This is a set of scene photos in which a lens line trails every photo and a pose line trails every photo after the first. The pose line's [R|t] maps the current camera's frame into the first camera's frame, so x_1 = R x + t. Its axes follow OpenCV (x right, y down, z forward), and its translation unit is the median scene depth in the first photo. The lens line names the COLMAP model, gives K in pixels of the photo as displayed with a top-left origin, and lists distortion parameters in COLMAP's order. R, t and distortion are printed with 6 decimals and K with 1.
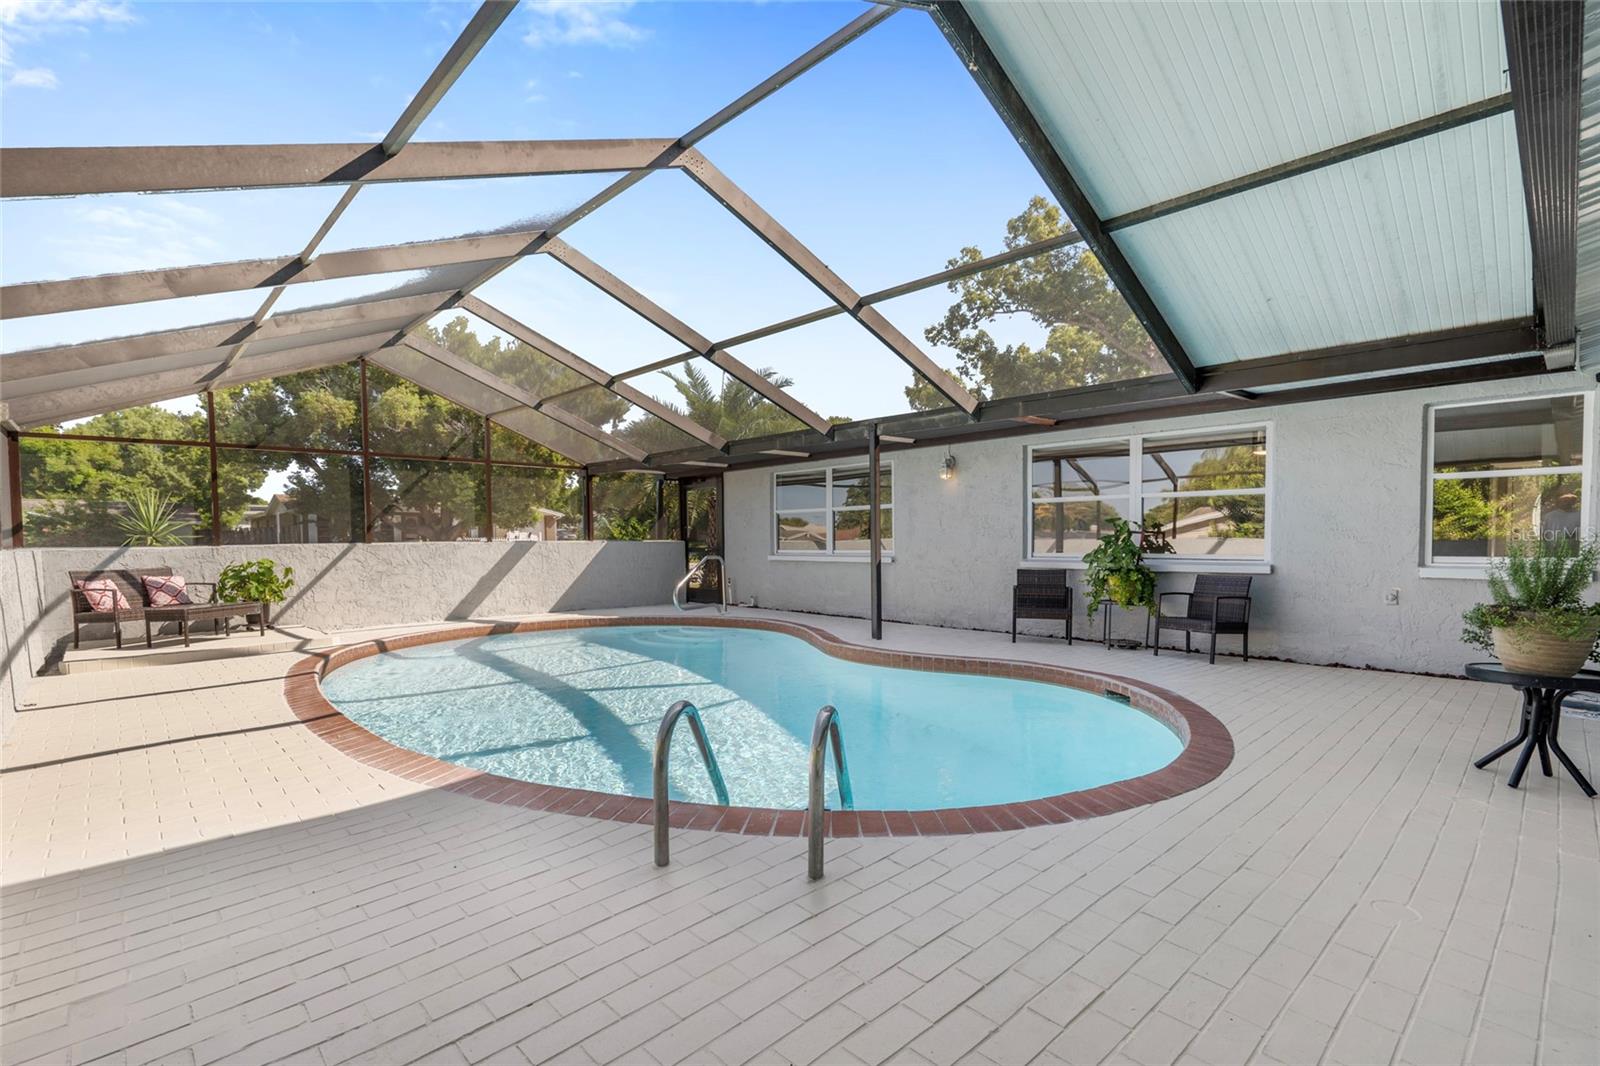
lens RADIAL K [[730.6, 0, 800.0], [0, 730.6, 533.0], [0, 0, 1]] dist [-0.002595, -0.000667]
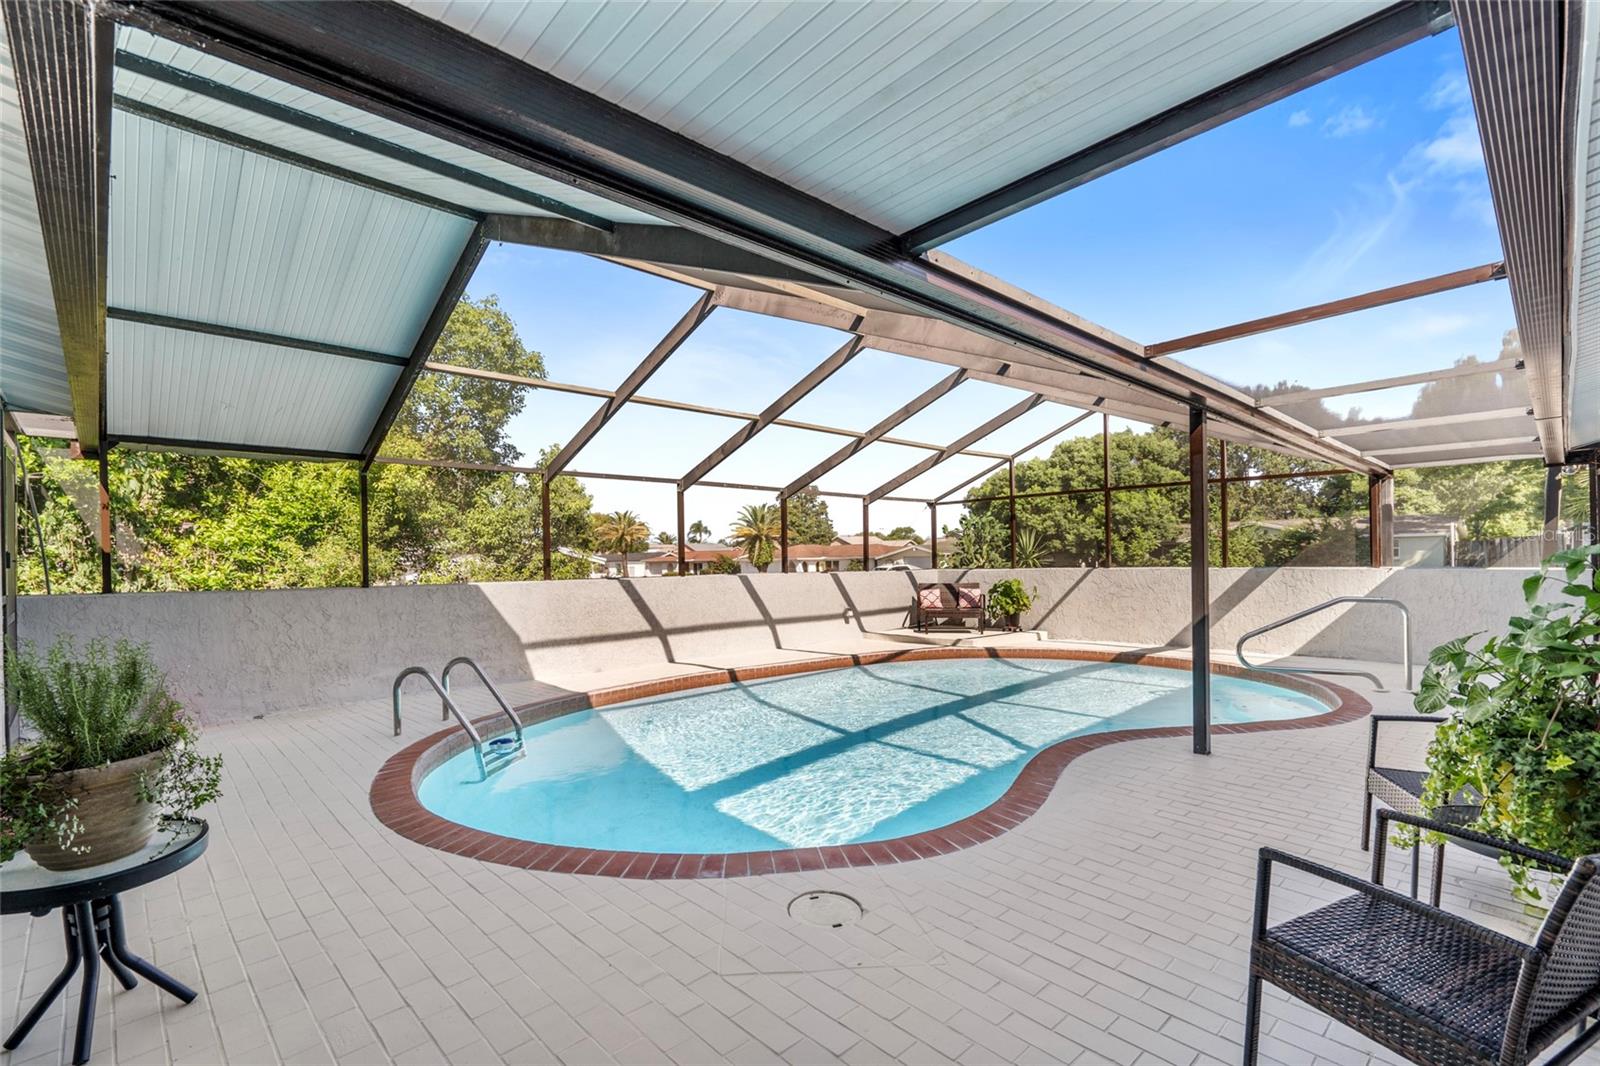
lens RADIAL K [[730.6, 0, 800.0], [0, 730.6, 533.0], [0, 0, 1]] dist [-0.002595, -0.000667]
pose [[0.008758, -0.029281, -0.999533, 0.657509], [0.019561, 0.999385, -0.029106, -0.019519], [0.999770, -0.019297, 0.009325, 0.636868]]
